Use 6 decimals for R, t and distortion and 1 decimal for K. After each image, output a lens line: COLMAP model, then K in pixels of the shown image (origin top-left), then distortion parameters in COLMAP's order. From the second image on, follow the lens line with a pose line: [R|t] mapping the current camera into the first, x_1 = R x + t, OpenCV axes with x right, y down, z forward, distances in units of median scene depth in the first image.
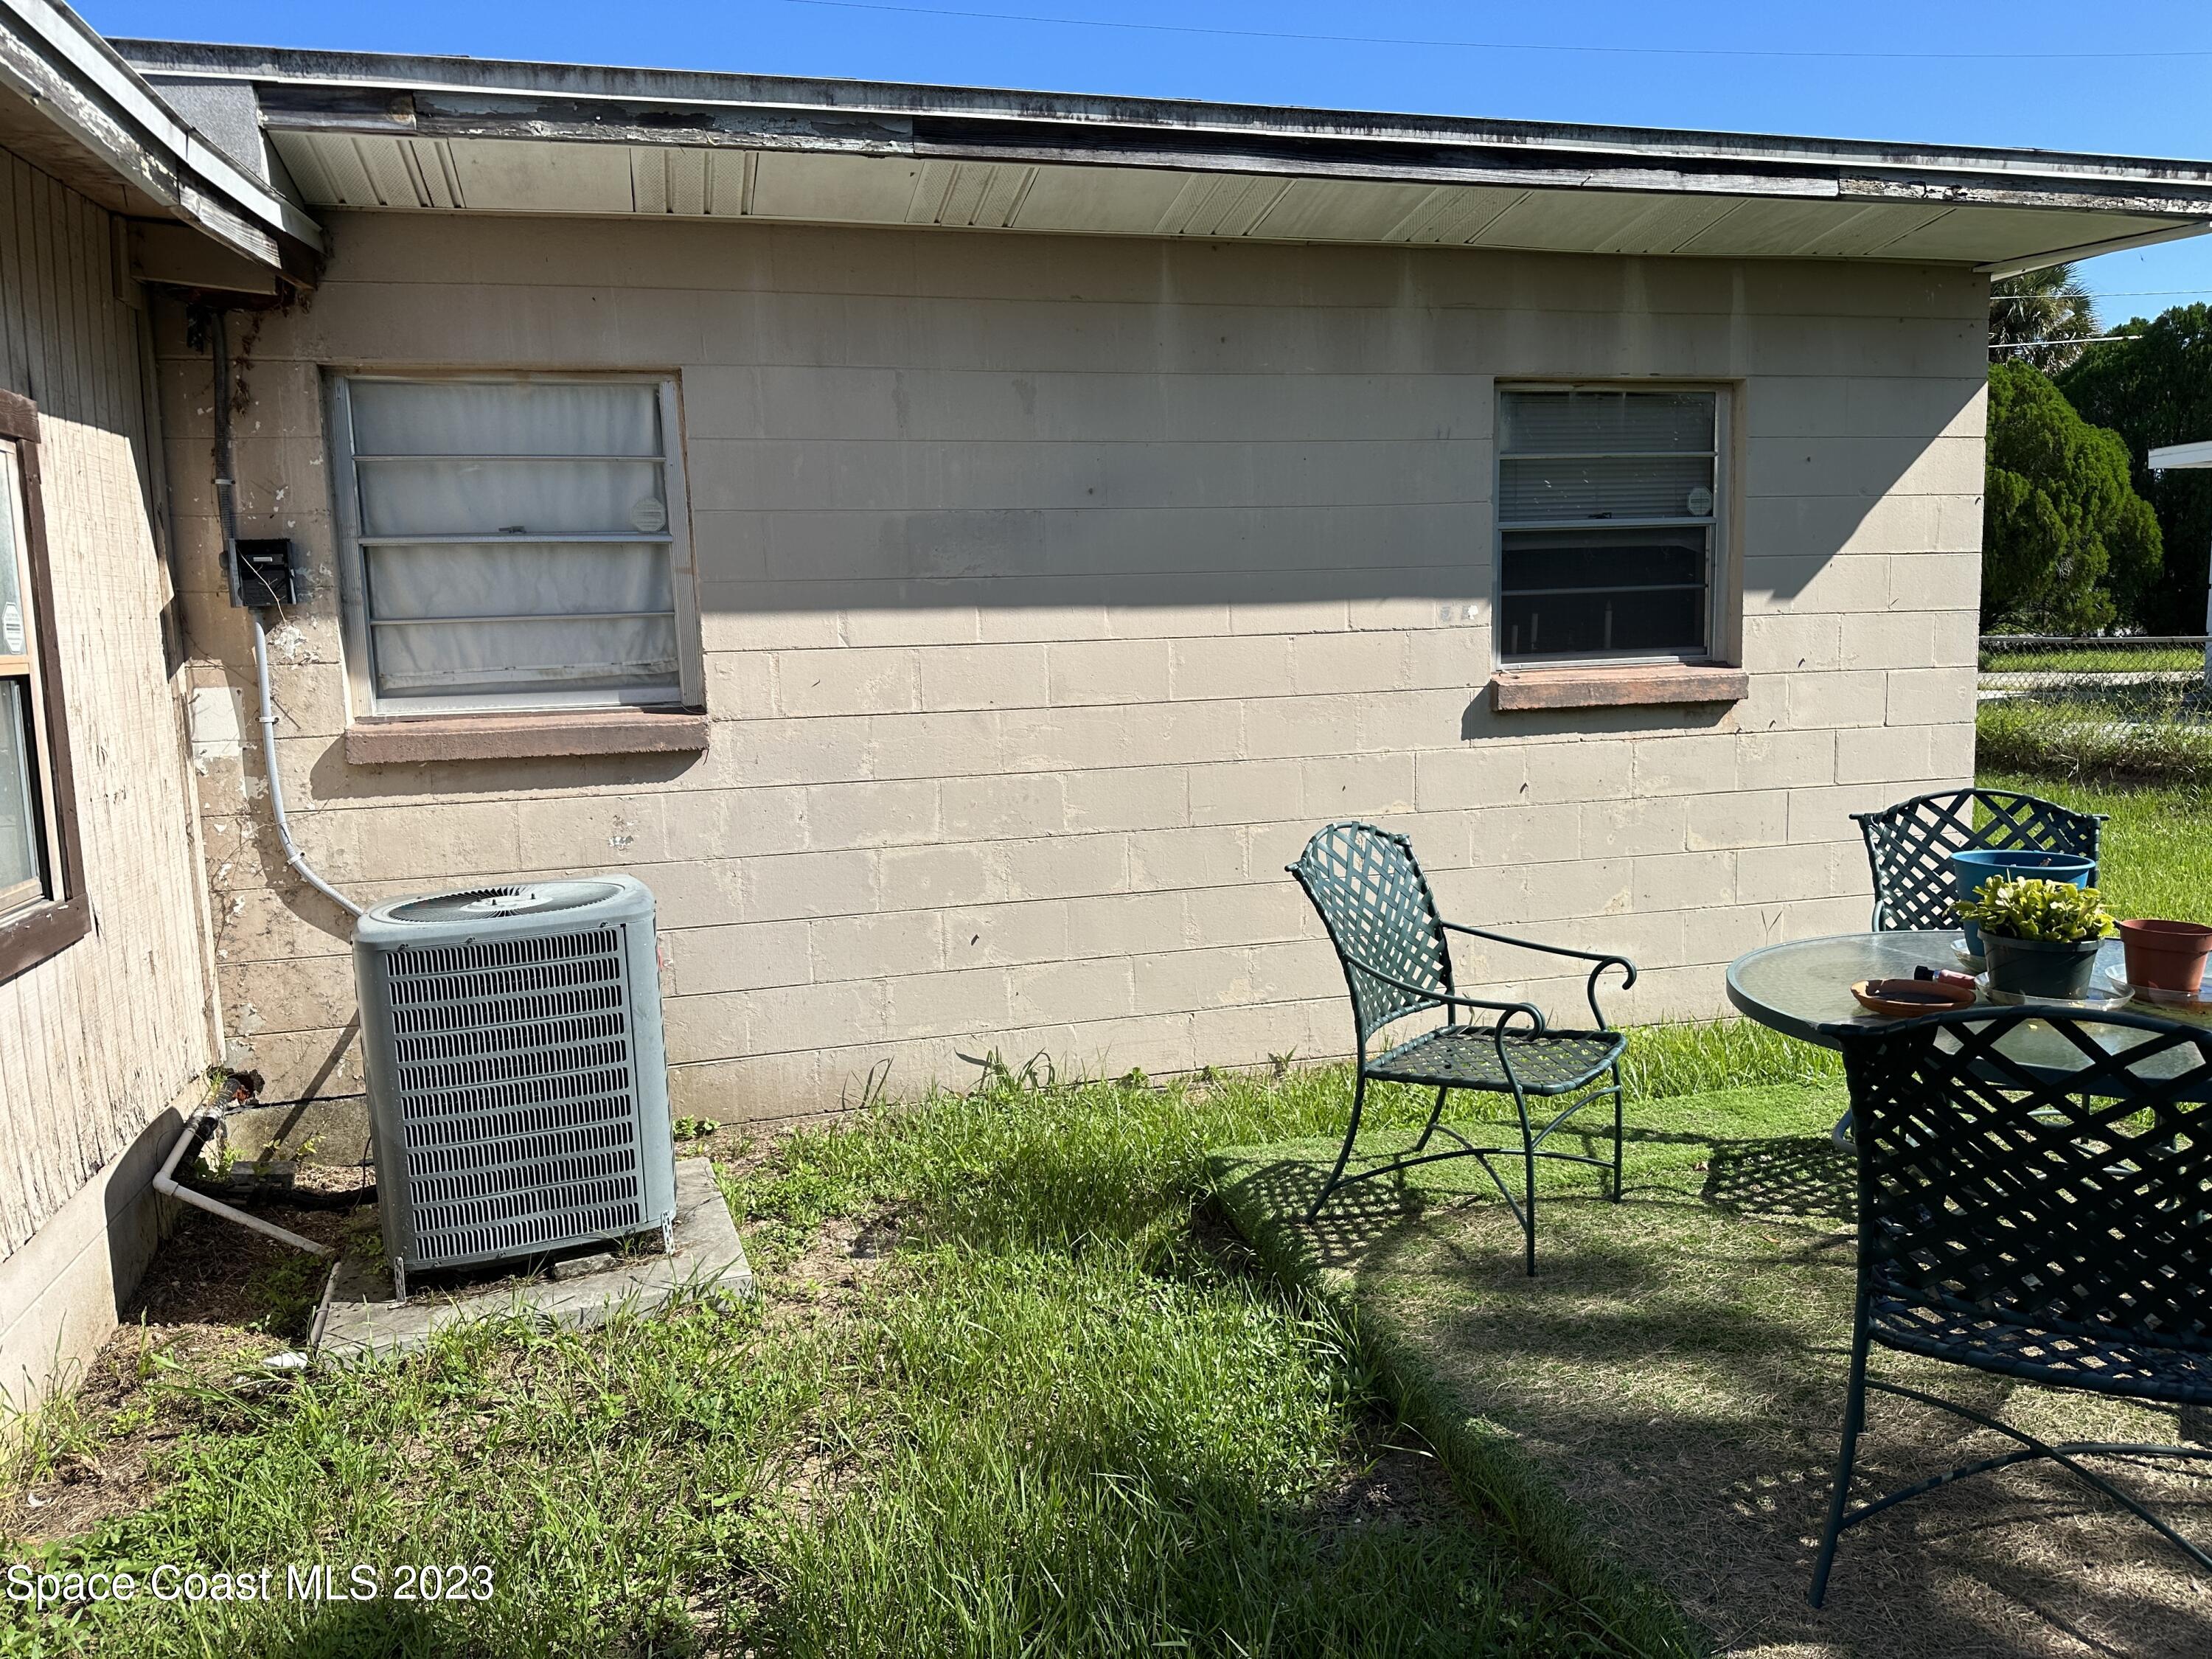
lens RADIAL K [[1511.3, 0, 1101.4], [0, 1511.3, 816.7], [0, 0, 1]] dist [0.129568, -0.166082]
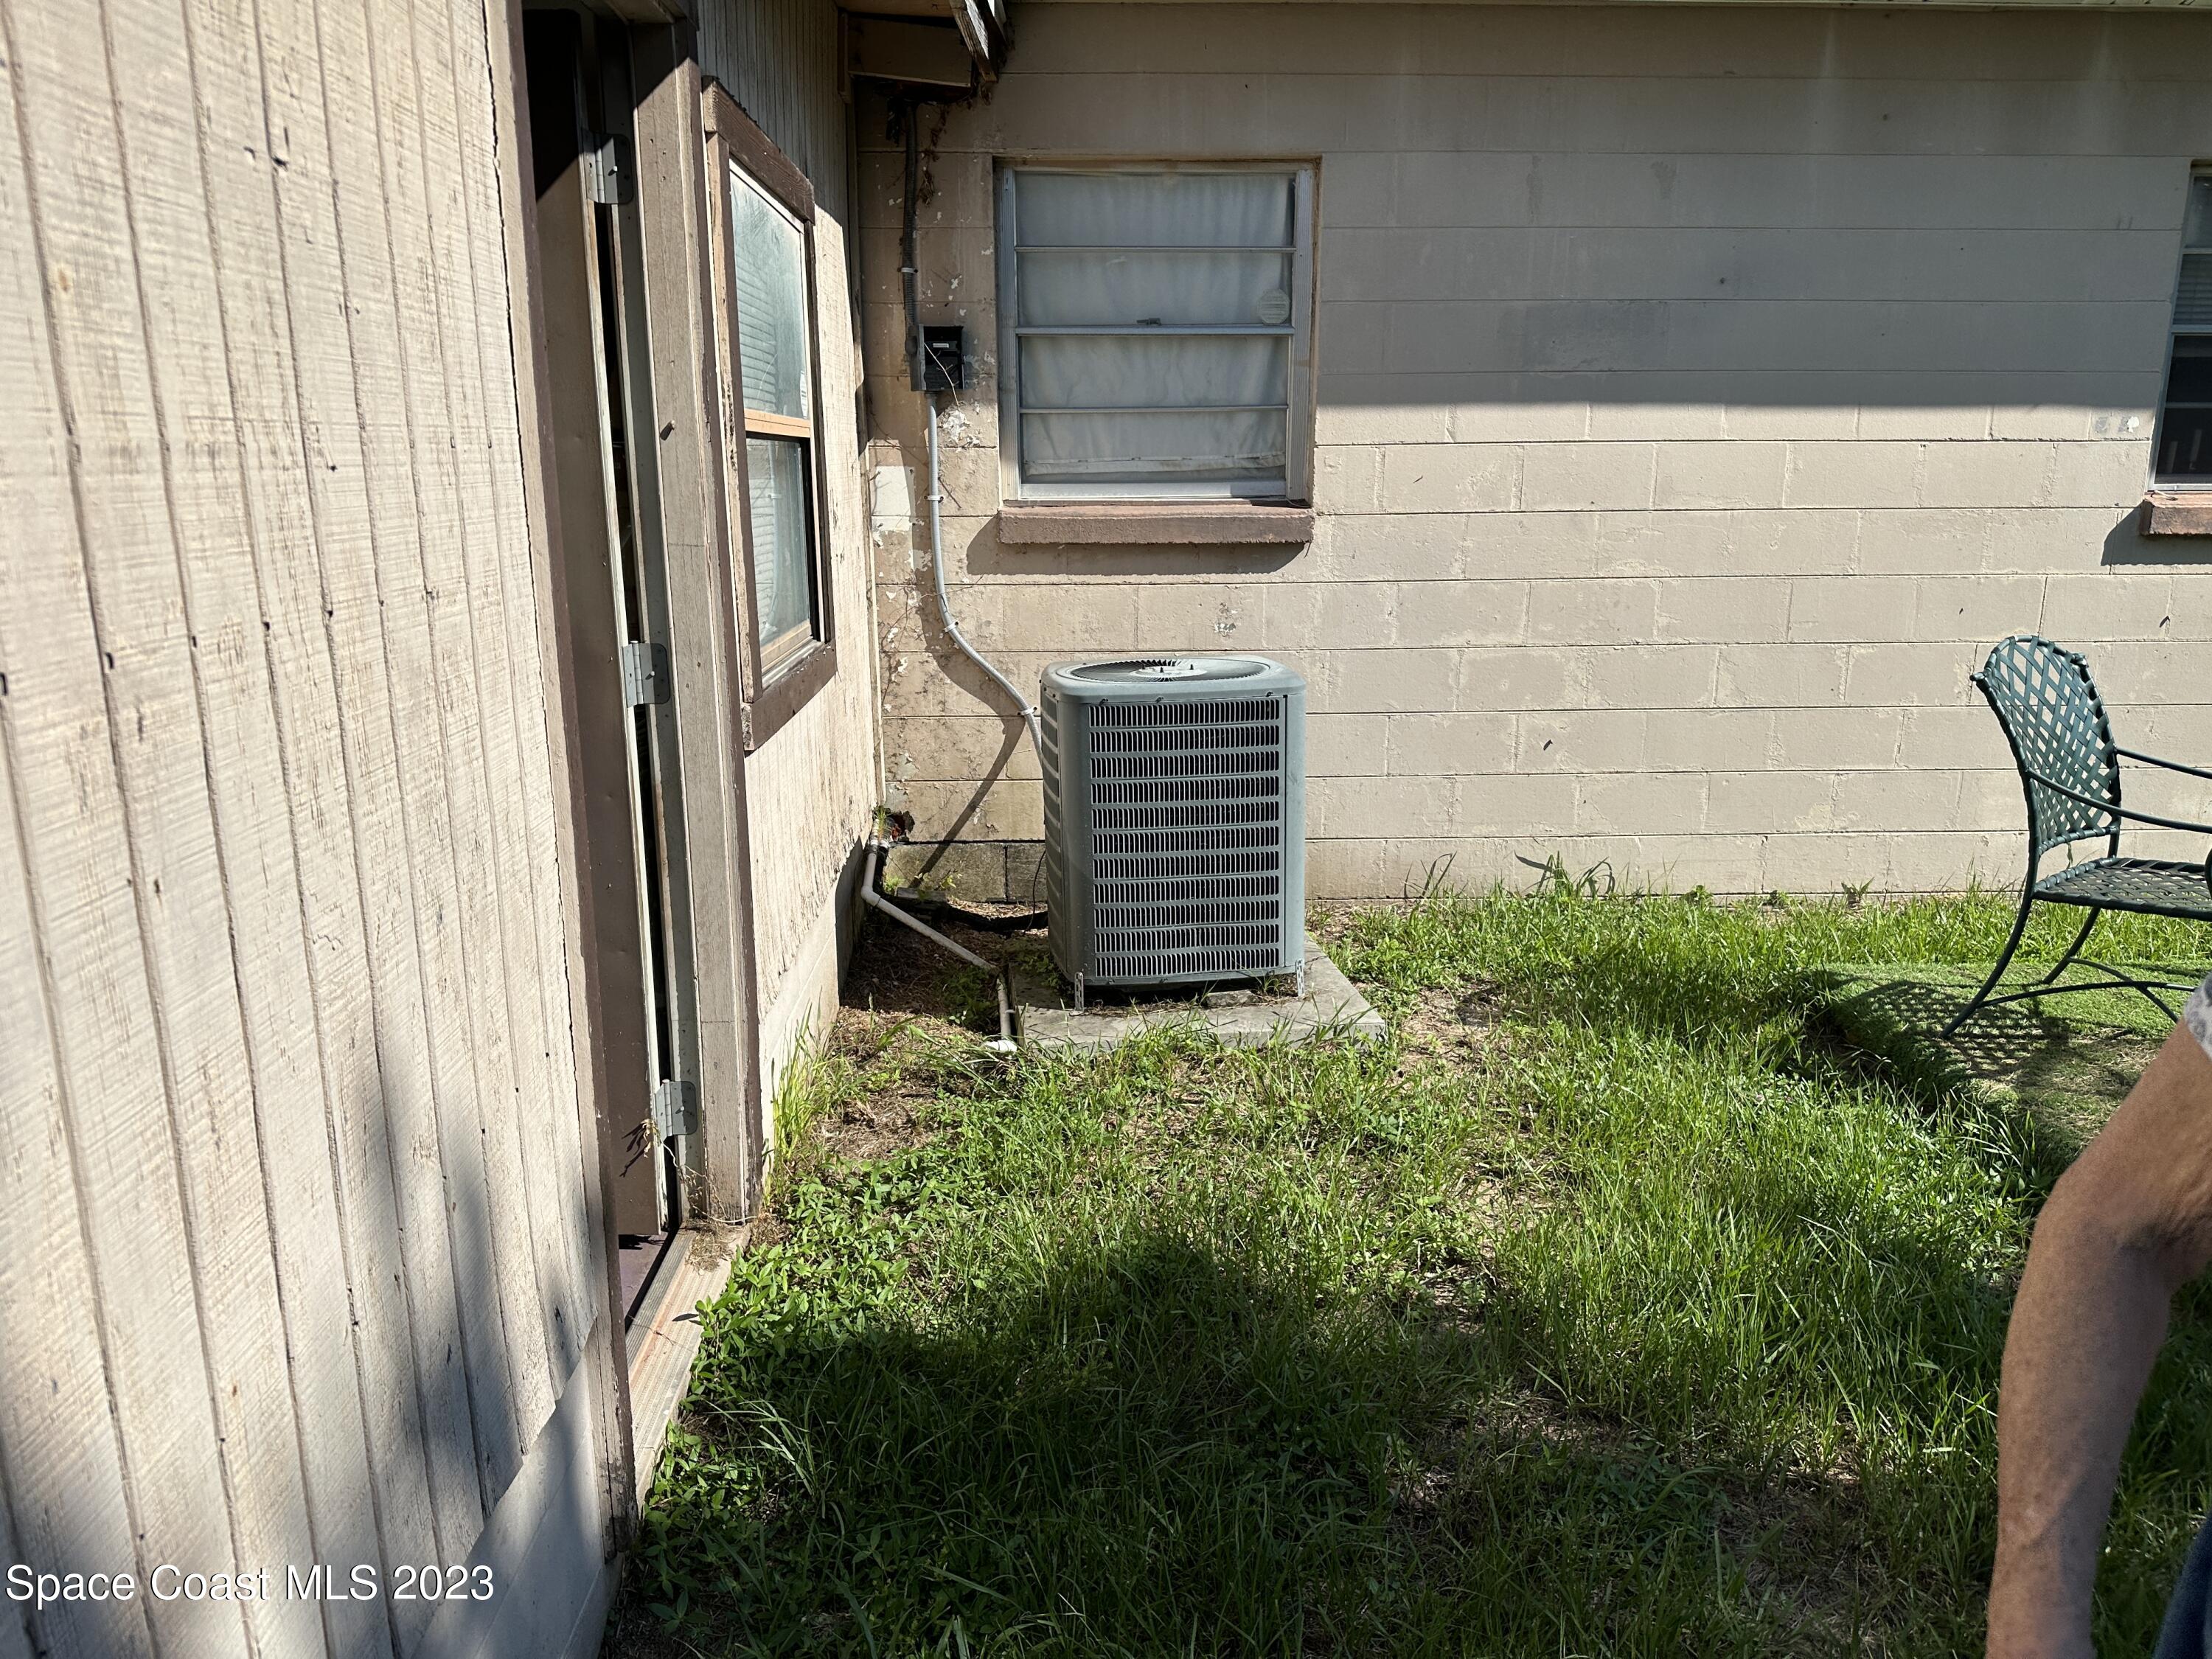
lens RADIAL K [[1536.3, 0, 1113.5], [0, 1536.3, 839.6], [0, 0, 1]] dist [0.134047, -0.181700]
pose [[0.976416, 0.079149, -0.200865, -0.170101], [-0.055510, 0.991134, 0.120711, 0.038770], [0.208638, -0.106714, 0.972153, -0.080005]]
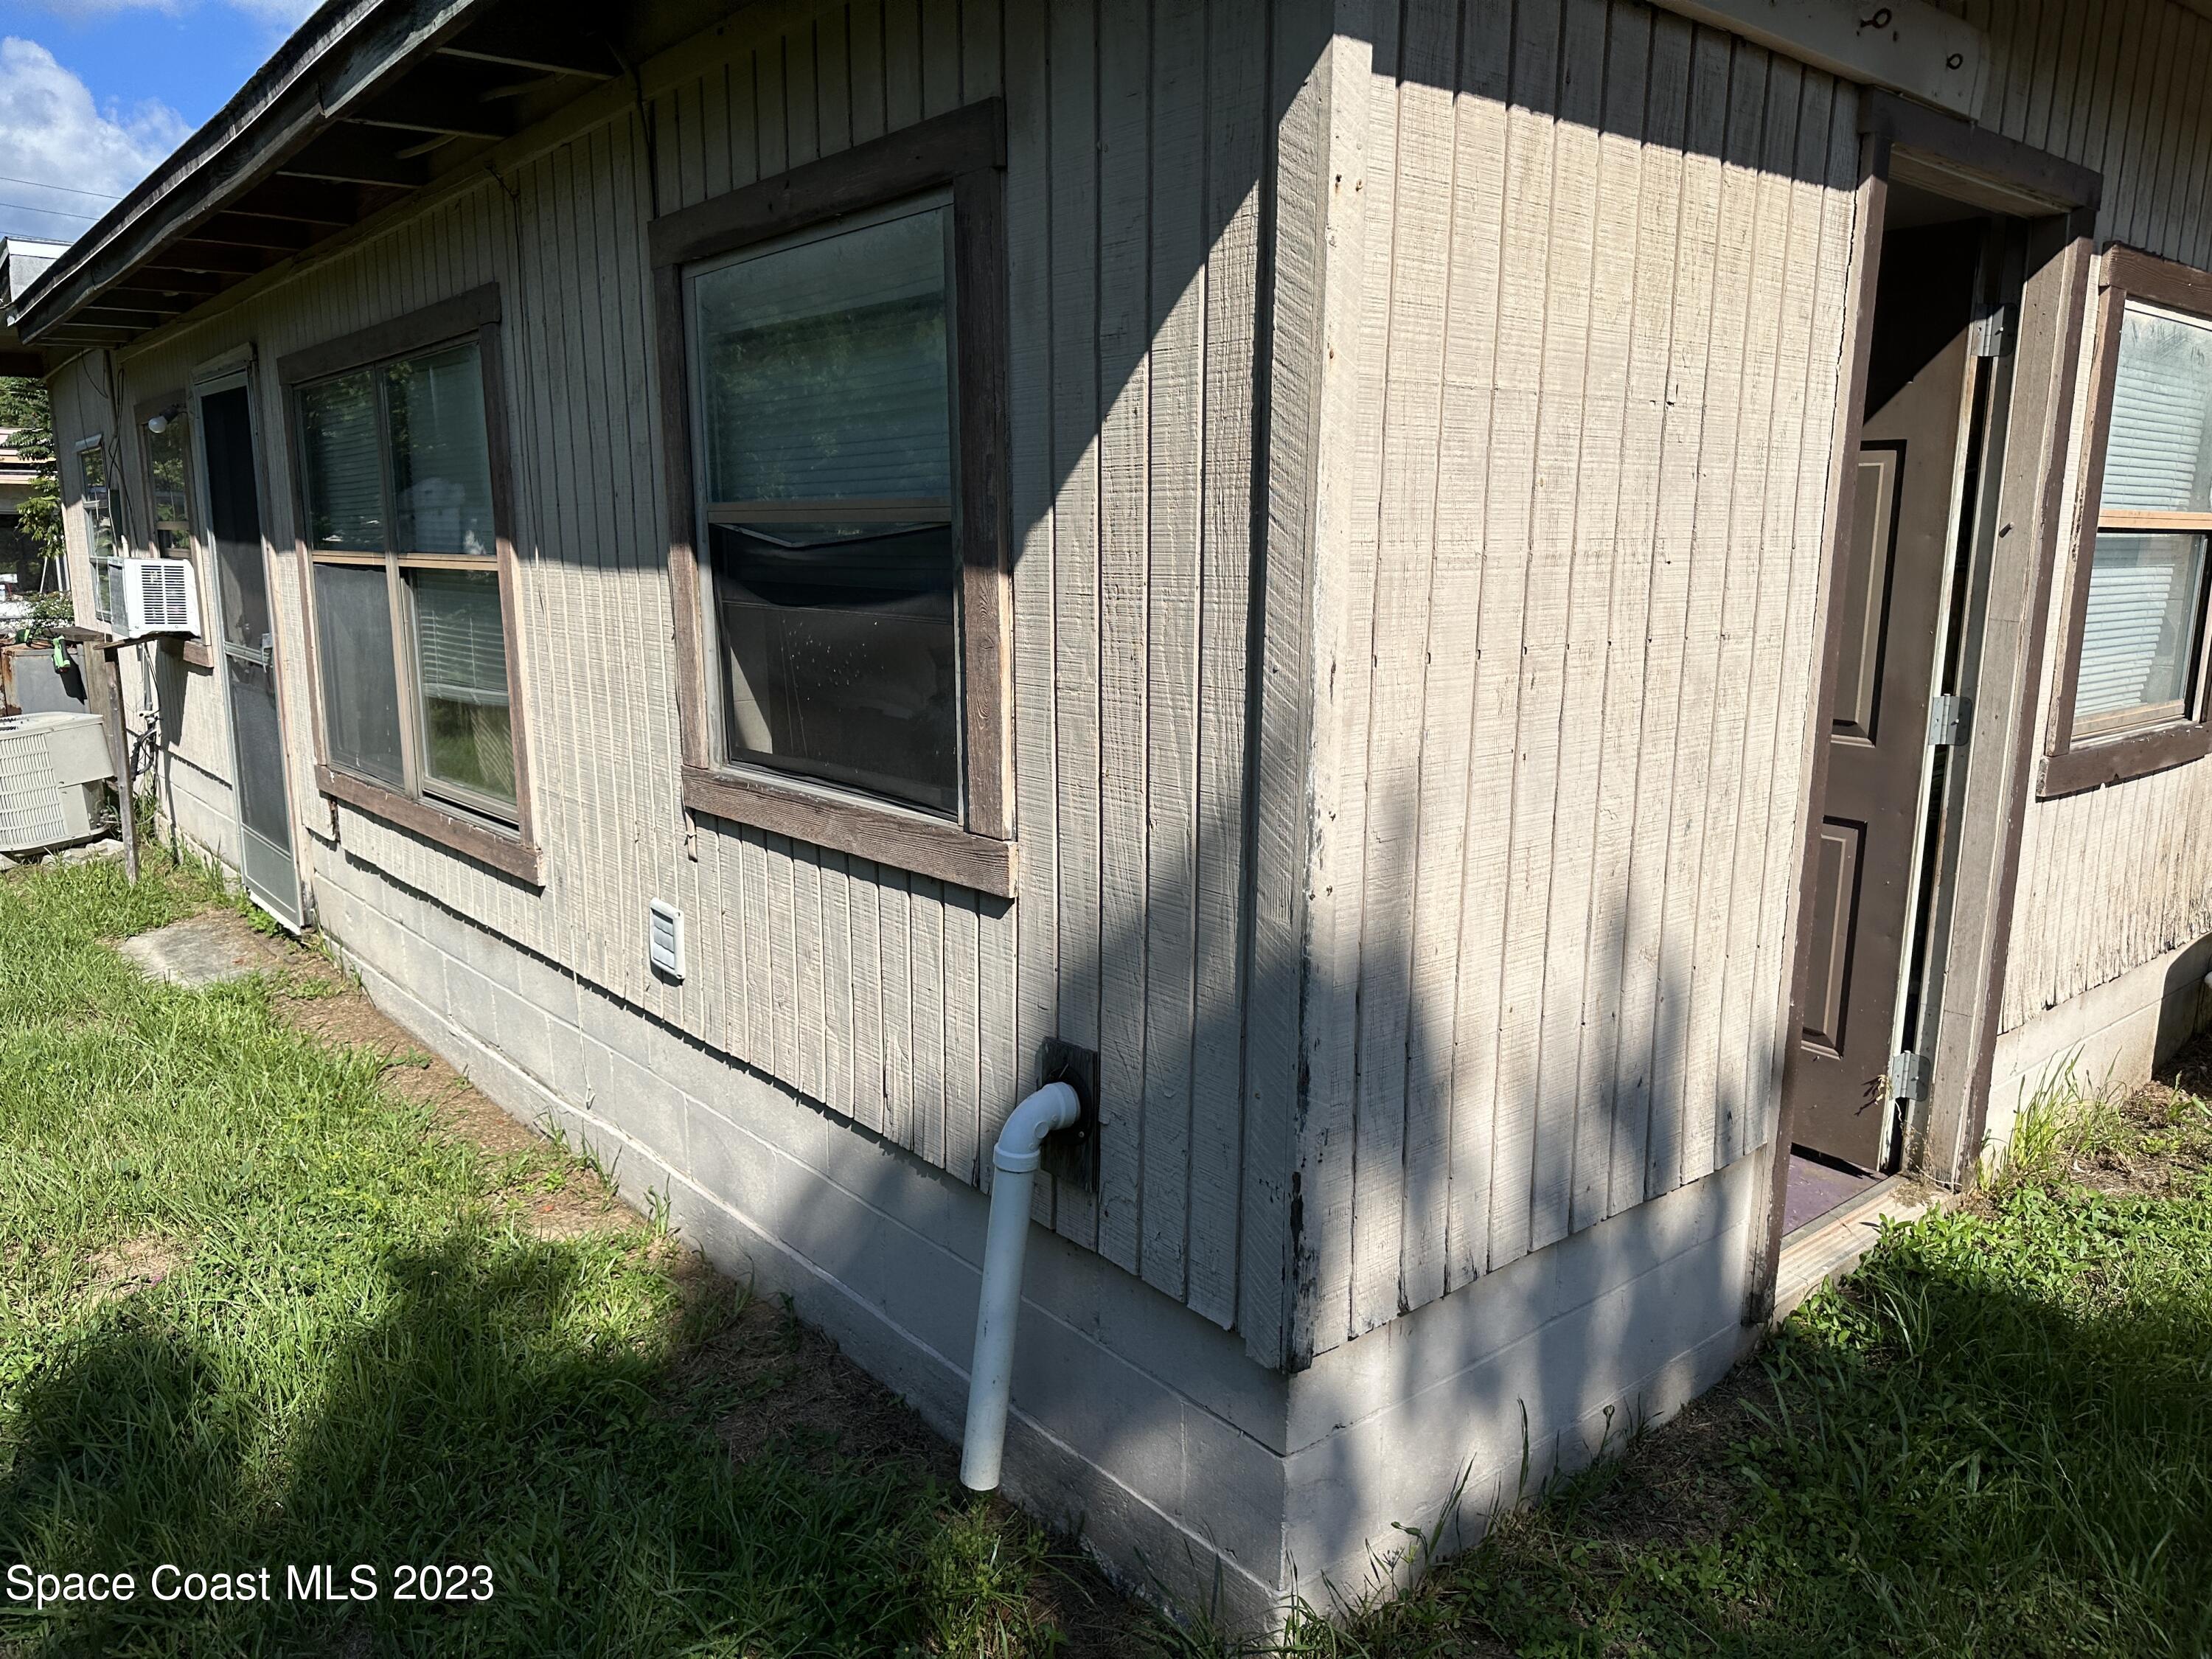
lens RADIAL K [[1590.2, 0, 1104.2], [0, 1590.2, 864.9], [0, 0, 1]] dist [0.001275, -0.030464]
pose [[0.423819, 0.210699, -0.880899, 0.057444], [-0.124952, 0.976869, 0.173537, 0.044586], [0.897087, 0.036522, 0.440343, -0.236330]]
